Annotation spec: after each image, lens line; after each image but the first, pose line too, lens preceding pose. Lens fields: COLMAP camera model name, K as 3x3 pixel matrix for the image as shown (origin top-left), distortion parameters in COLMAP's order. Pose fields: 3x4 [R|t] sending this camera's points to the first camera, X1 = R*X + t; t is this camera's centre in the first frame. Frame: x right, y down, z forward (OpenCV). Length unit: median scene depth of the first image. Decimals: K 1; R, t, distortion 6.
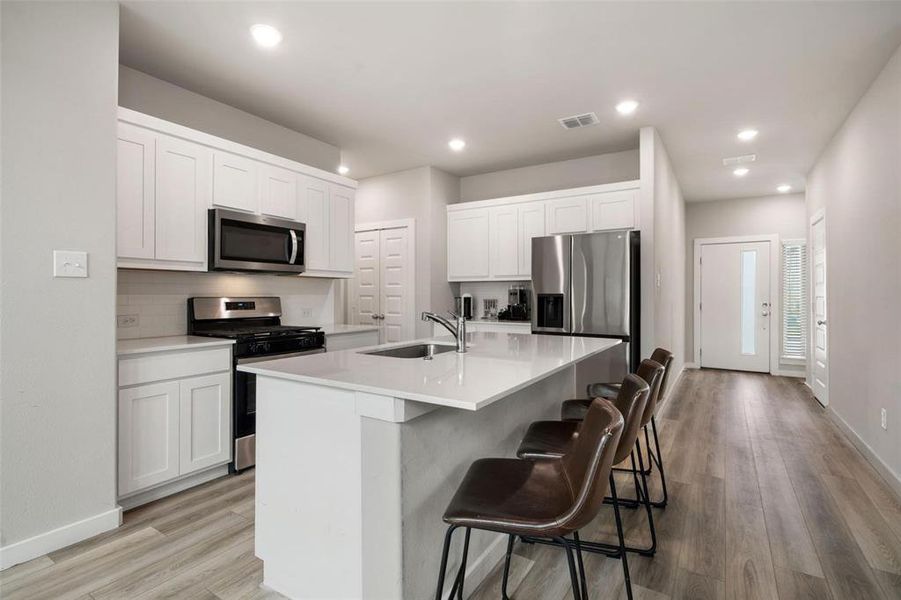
lens RADIAL K [[436.1, 0, 448.5], [0, 436.1, 295.4], [0, 0, 1]] dist [-0.000081, -0.000119]
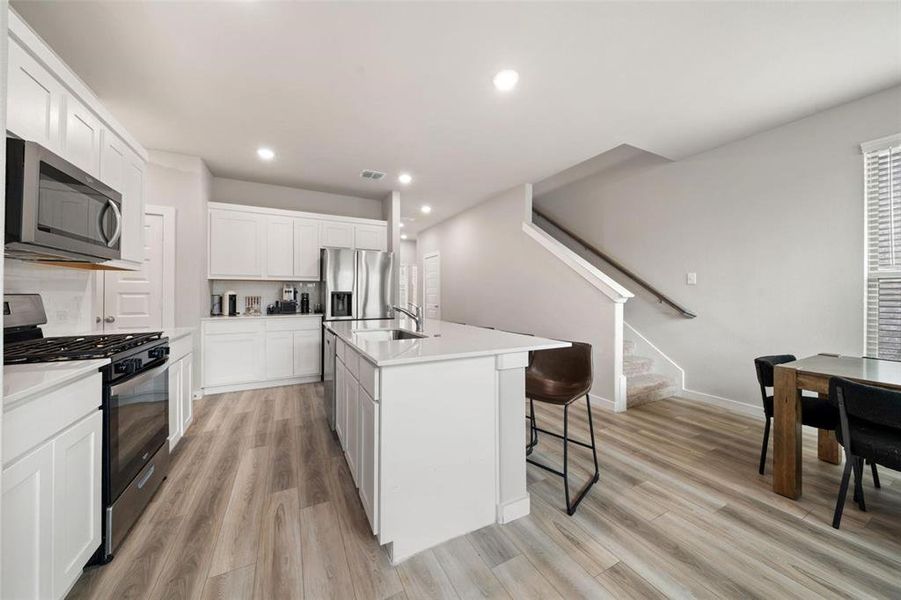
lens RADIAL K [[314.2, 0, 448.2], [0, 314.2, 293.1], [0, 0, 1]] dist [-0.001711, -0.000189]
pose [[0.506307, 0.002897, 0.862348, -0.423754], [-0.000599, 0.999995, -0.003008, 0.003190], [-0.862353, 0.001006, 0.506307, 0.210210]]
